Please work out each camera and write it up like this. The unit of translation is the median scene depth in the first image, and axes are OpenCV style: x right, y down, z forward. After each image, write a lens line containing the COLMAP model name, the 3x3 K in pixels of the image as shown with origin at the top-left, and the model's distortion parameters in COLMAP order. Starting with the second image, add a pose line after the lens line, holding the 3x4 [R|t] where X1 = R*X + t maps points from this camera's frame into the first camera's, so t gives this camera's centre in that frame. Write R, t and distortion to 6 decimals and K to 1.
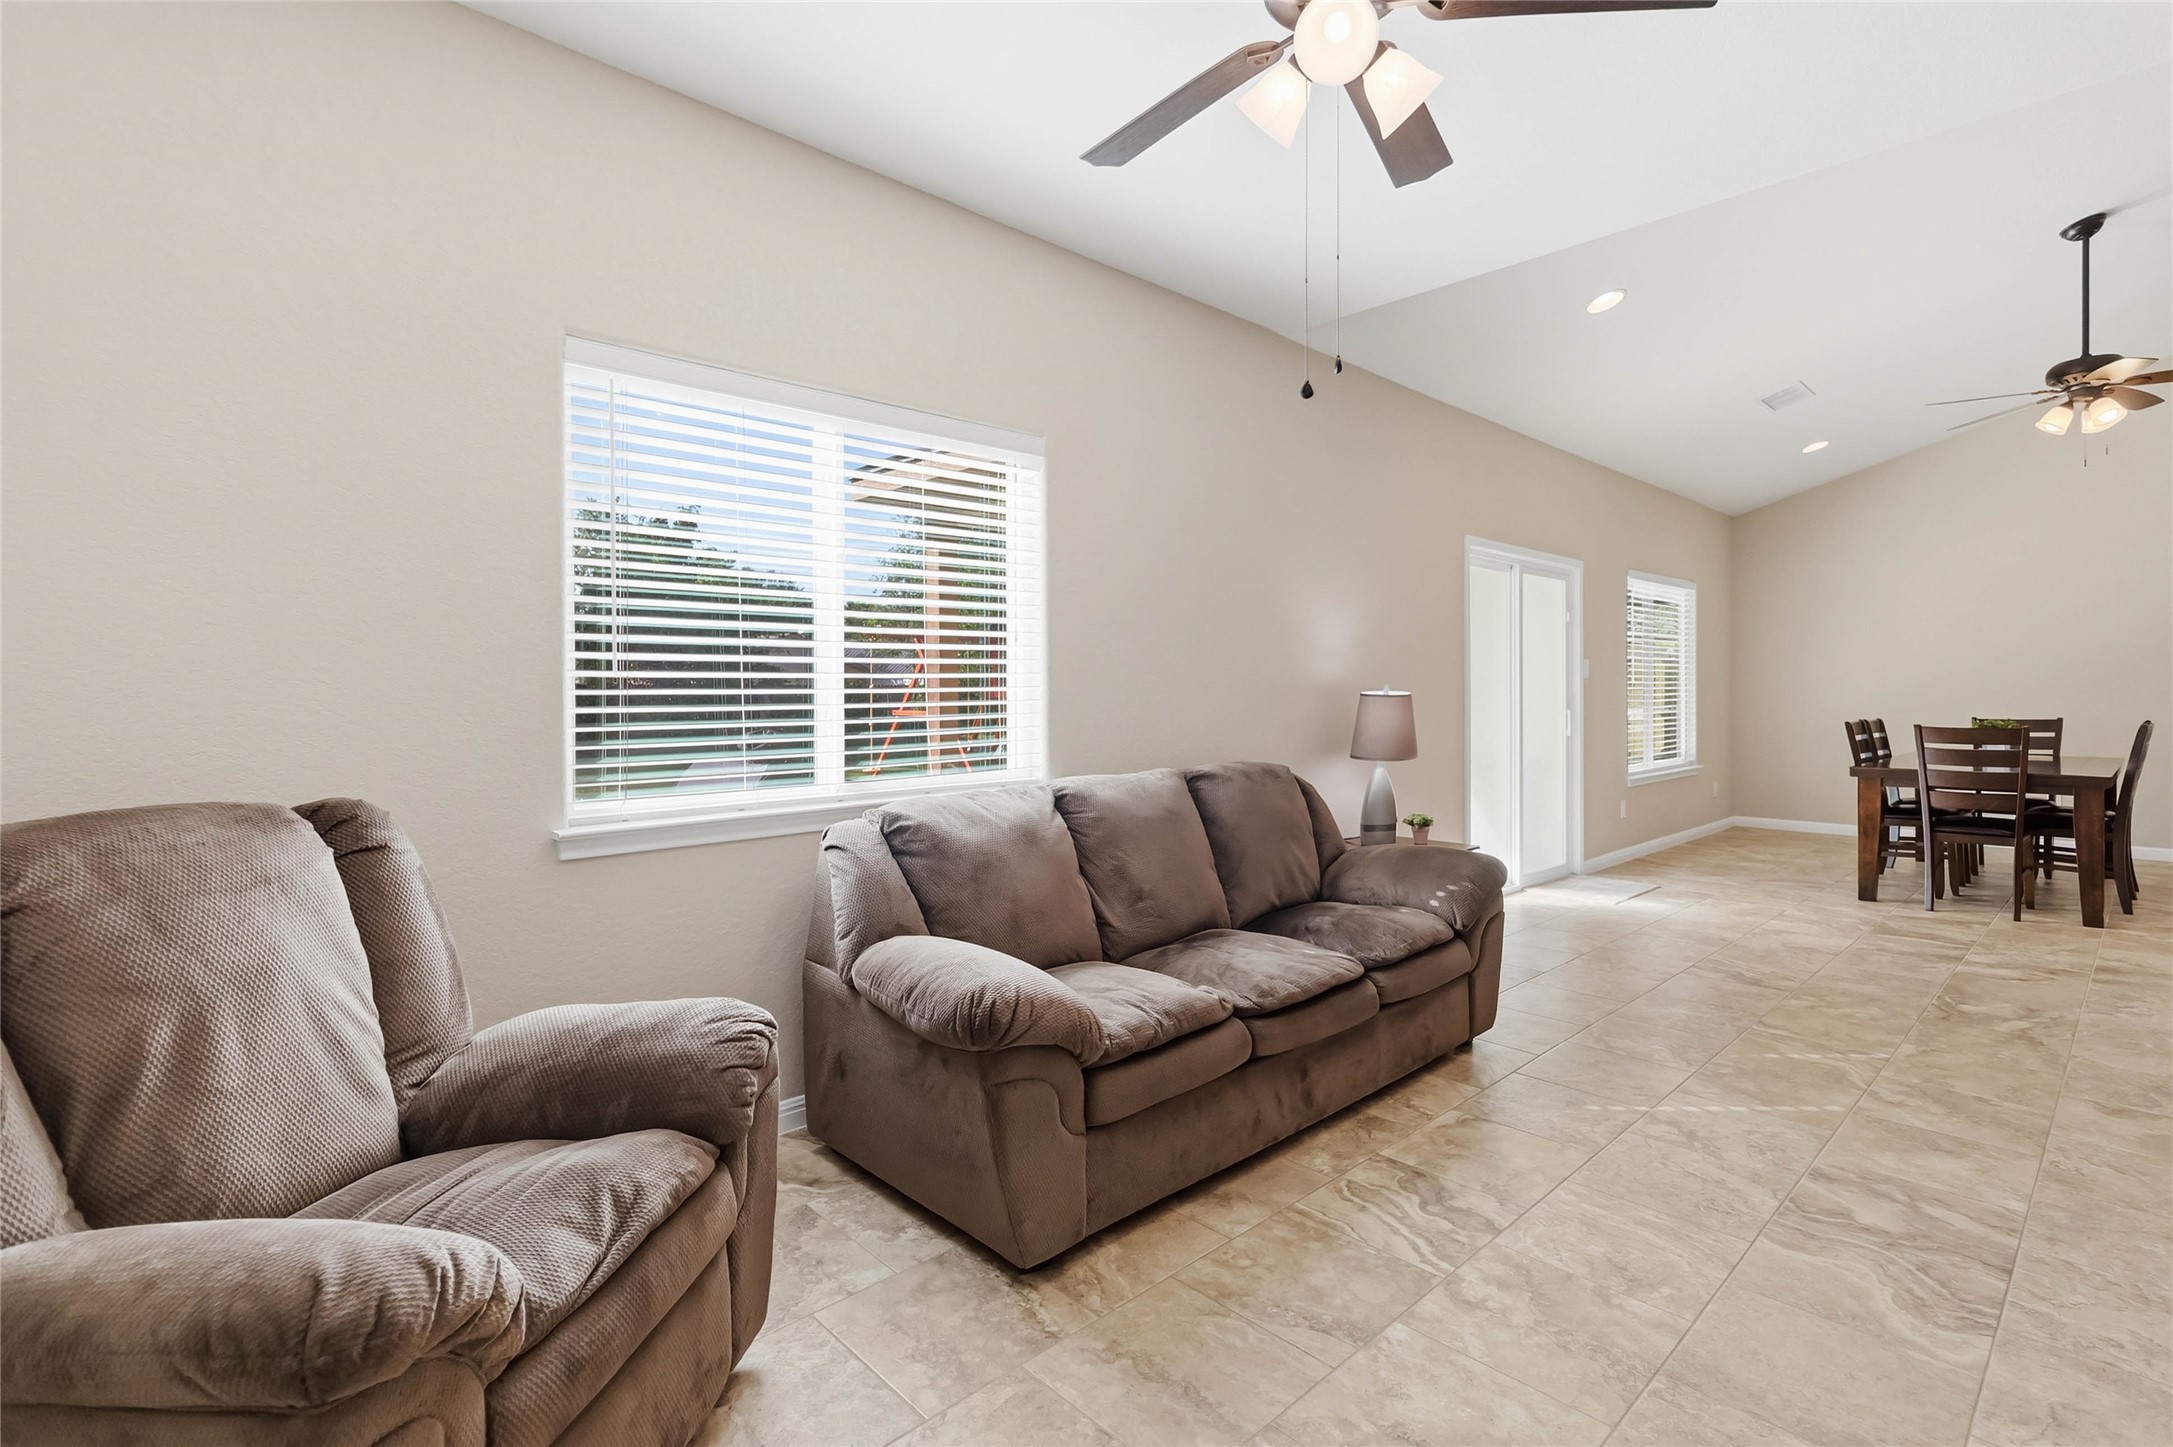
lens RADIAL K [[1020.8, 0, 1081.8], [0, 1020.8, 707.0], [0, 0, 1]] dist [-0.001053, 0.001941]
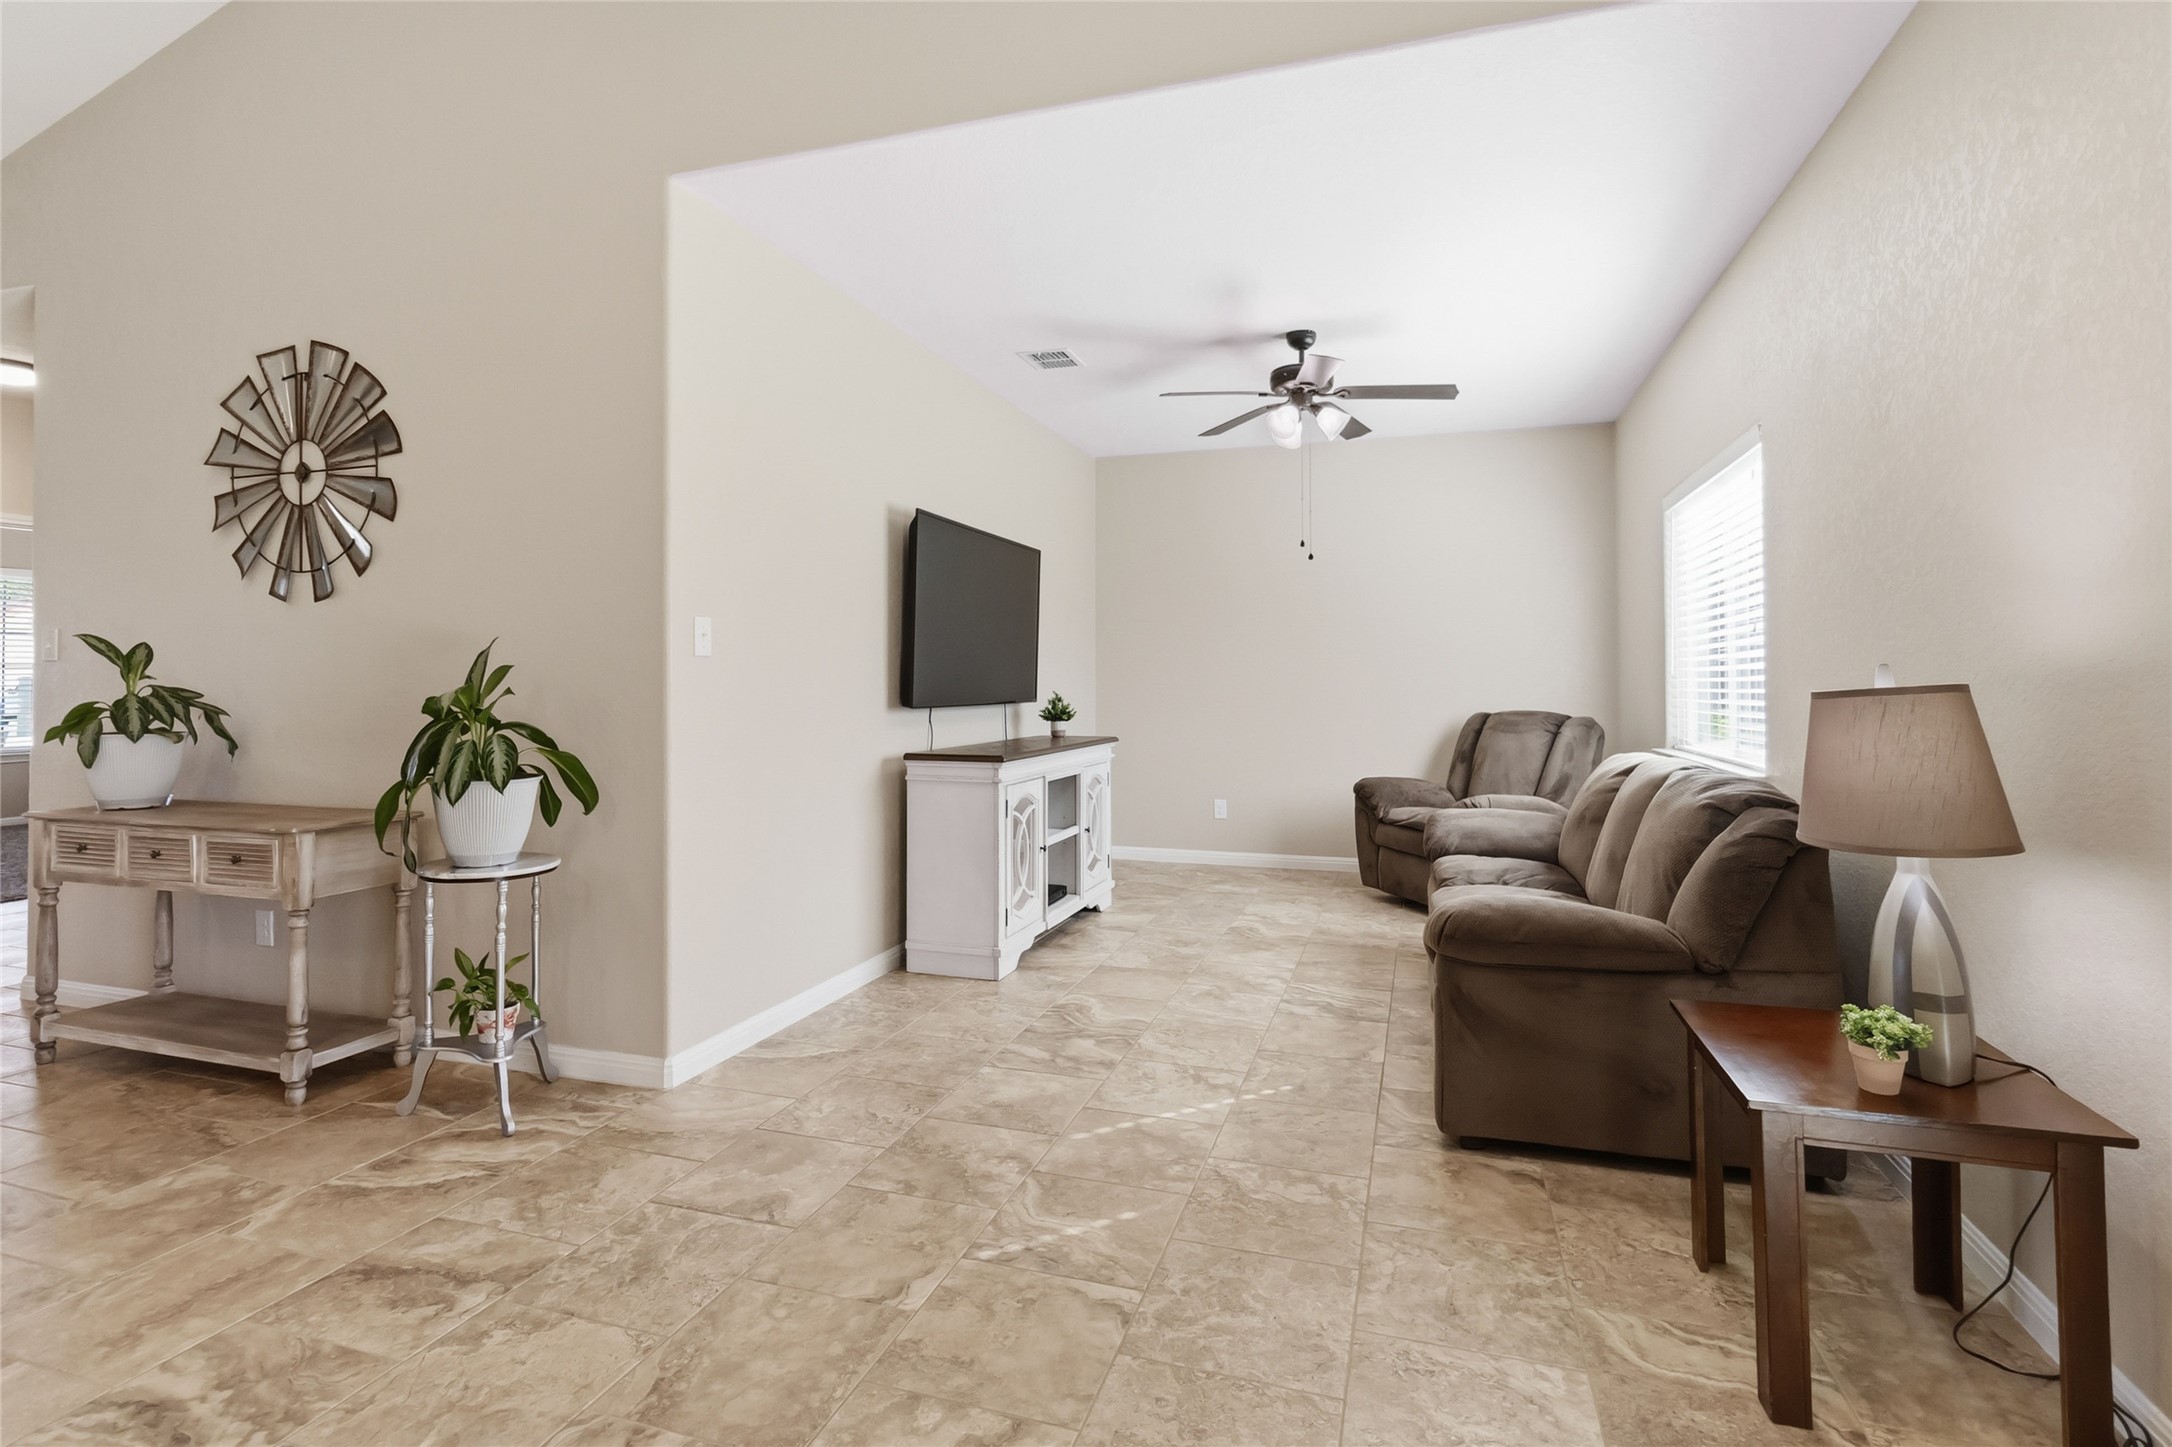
lens RADIAL K [[1020.3, 0, 1100.3], [0, 1020.3, 671.7], [0, 0, 1]] dist [-0.001053, 0.001941]
pose [[-0.872031, 0.002625, -0.489444, 1.315846], [-0.002005, 0.999958, 0.008935, -0.037095], [0.489446, 0.008774, -0.871989, 2.042719]]
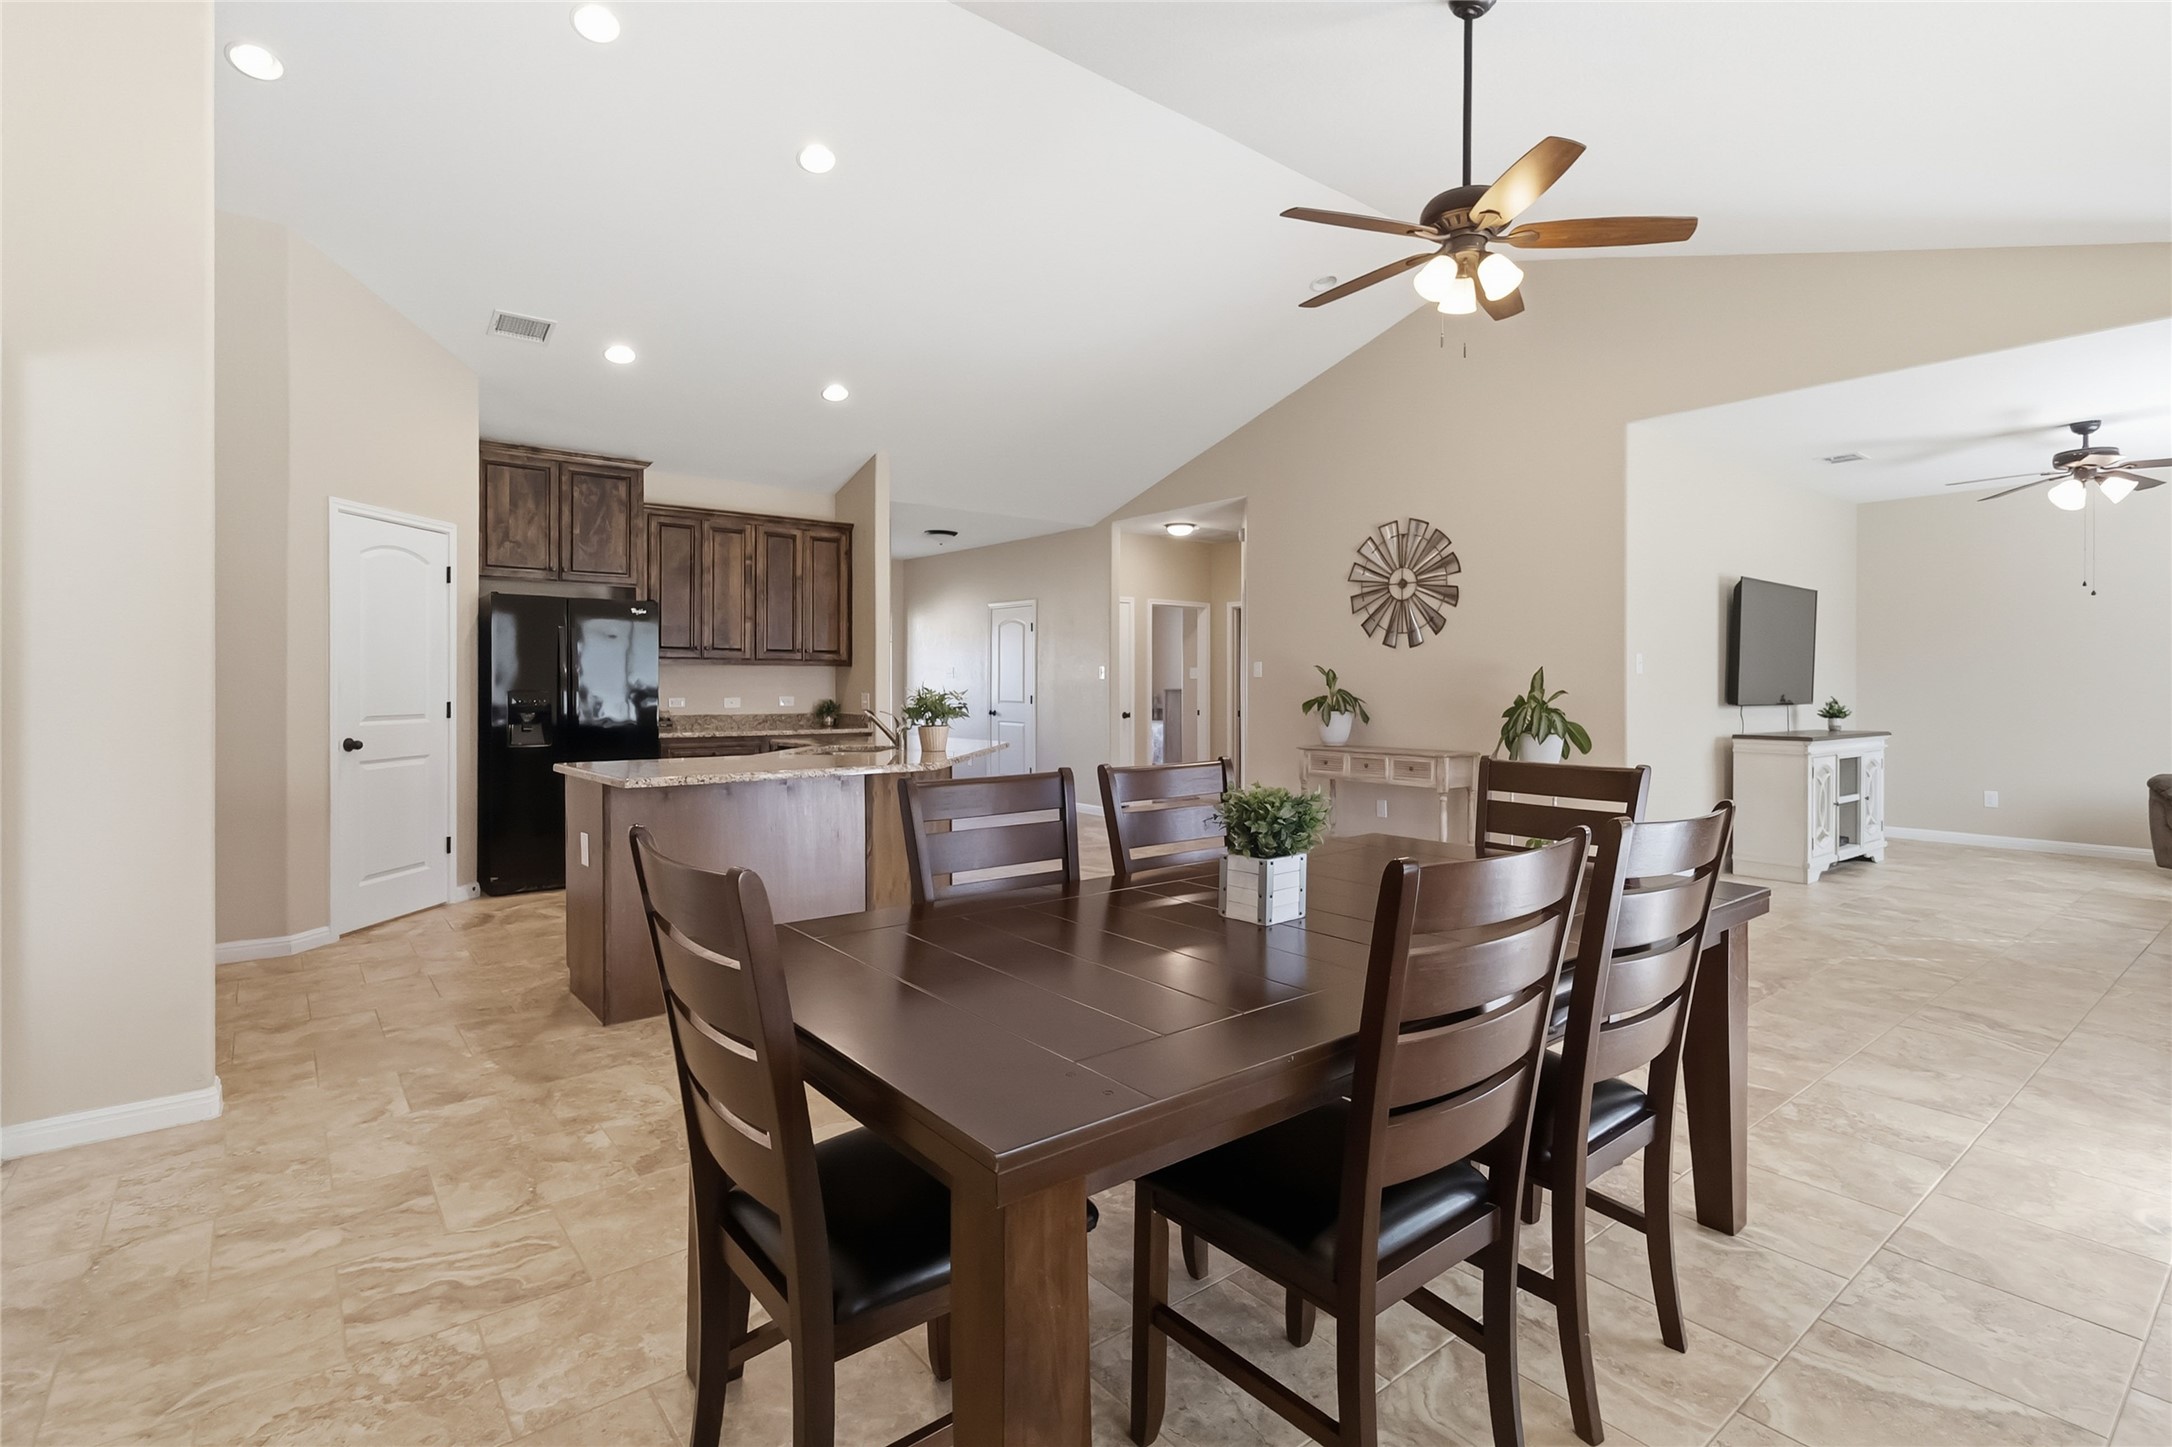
lens RADIAL K [[1020.3, 0, 1100.3], [0, 1020.3, 693.8], [0, 0, 1]] dist [-0.001053, 0.001941]
pose [[-0.997213, 0.004327, 0.074482, 2.168611], [0.006077, 0.999710, 0.023285, -0.060889], [-0.074360, 0.023673, -0.996950, 3.112598]]
